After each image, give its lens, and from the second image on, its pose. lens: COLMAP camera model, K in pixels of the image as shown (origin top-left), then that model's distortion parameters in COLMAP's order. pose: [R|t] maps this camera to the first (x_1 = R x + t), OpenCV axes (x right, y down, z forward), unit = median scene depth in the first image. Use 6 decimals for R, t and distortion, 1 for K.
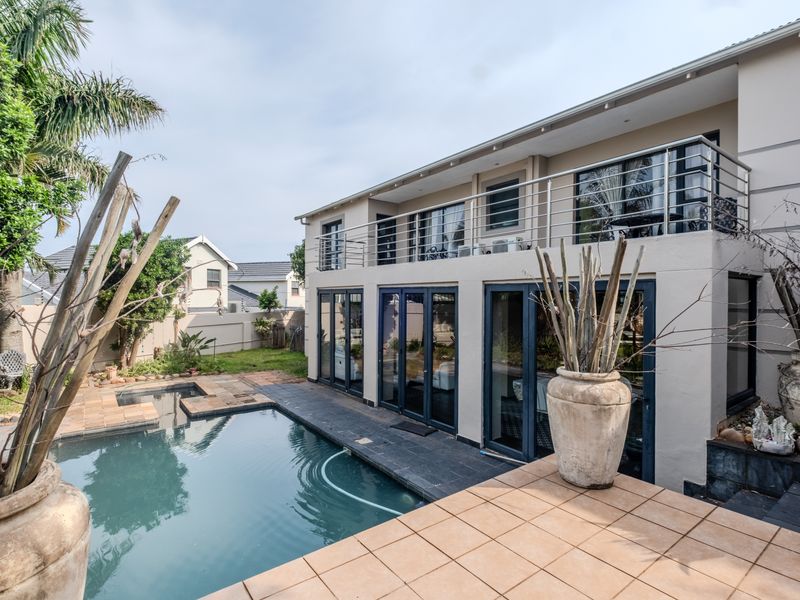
lens RADIAL K [[415.7, 0, 390.9], [0, 415.7, 300.0], [0, 0, 1]] dist [-0.002484, -0.000629]
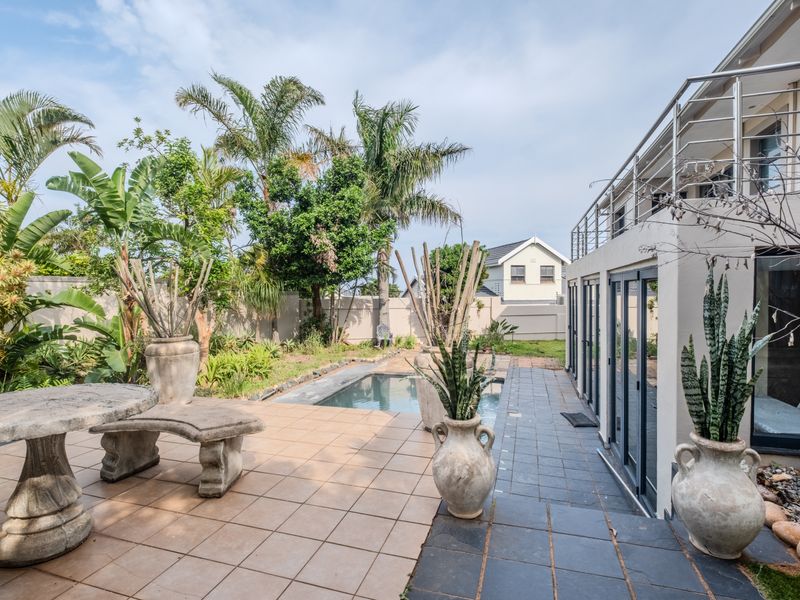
lens RADIAL K [[415.7, 0, 390.9], [0, 415.7, 300.0], [0, 0, 1]] dist [-0.002484, -0.000629]
pose [[0.589374, 0.007175, -0.807829, 0.314520], [0.004553, 0.999915, 0.012203, 0.002343], [0.807848, -0.010870, 0.589291, 0.023125]]
